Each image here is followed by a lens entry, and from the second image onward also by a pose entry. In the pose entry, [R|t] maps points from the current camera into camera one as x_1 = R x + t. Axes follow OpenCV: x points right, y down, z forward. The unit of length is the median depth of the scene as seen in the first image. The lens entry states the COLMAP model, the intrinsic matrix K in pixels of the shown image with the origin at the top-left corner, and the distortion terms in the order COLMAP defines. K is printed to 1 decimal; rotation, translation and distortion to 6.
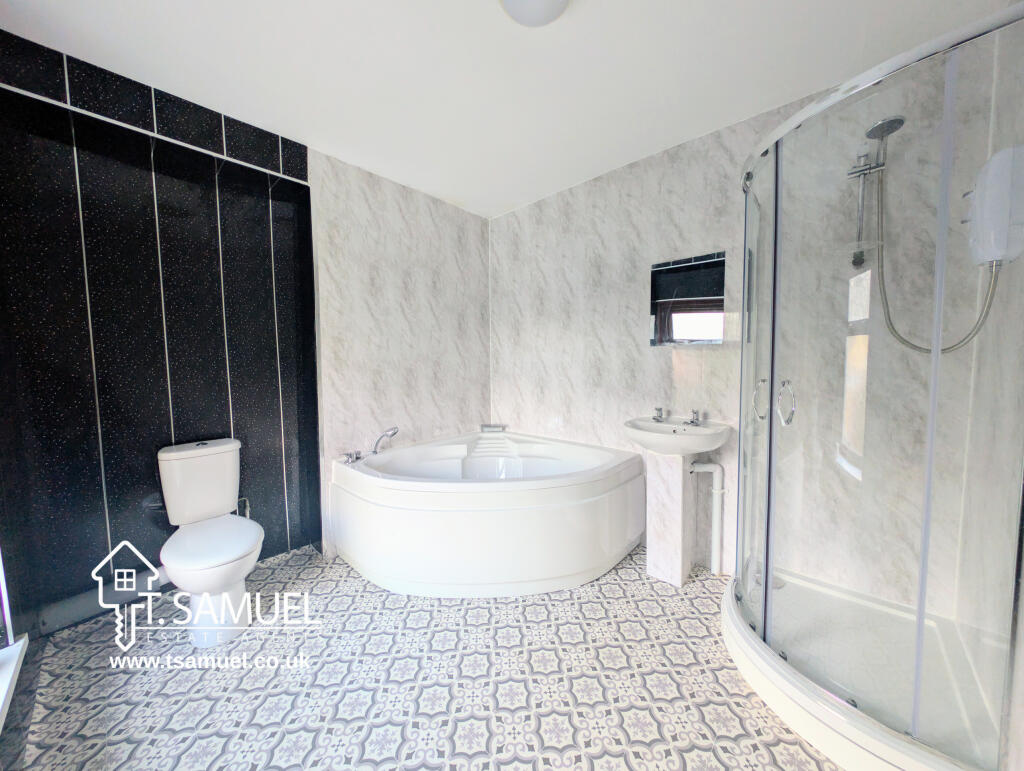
lens RADIAL K [[367.4, 0, 513.4], [0, 367.4, 385.5], [0, 0, 1]] dist [0.009765, -0.000126]
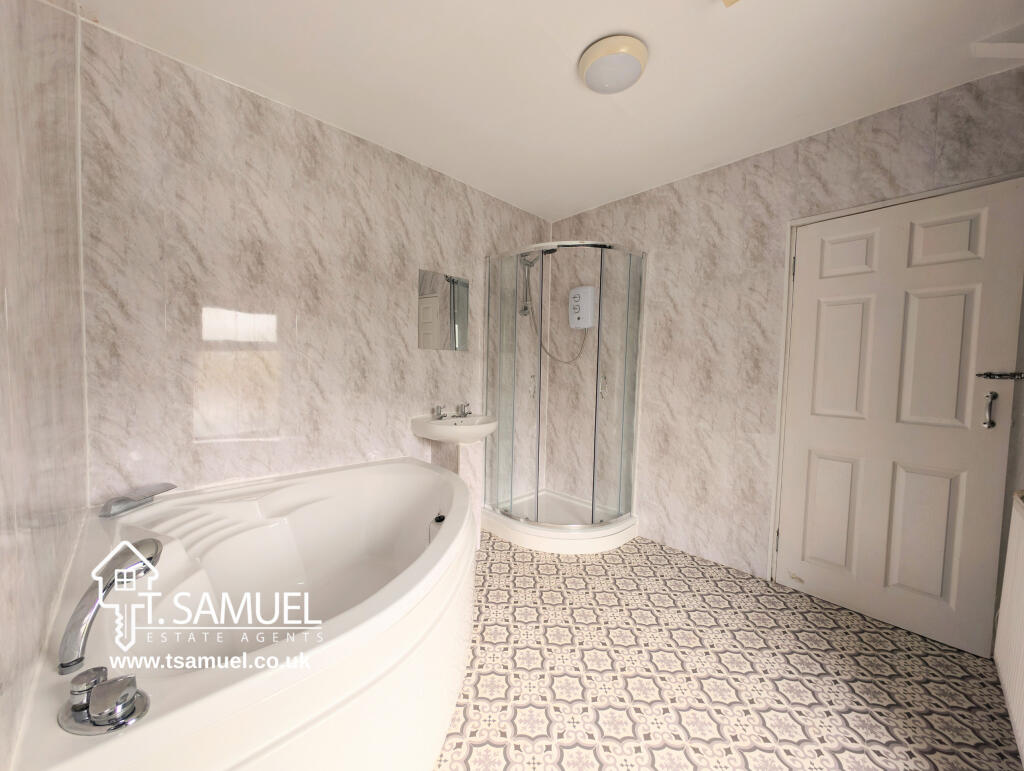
lens RADIAL K [[367.4, 0, 513.4], [0, 367.4, 385.5], [0, 0, 1]] dist [0.009765, -0.000126]
pose [[0.097039, -0.040373, 0.994461, -0.614212], [0.025908, 0.998941, 0.038027, -0.033419], [-0.994943, 0.022074, 0.097982, 0.612613]]
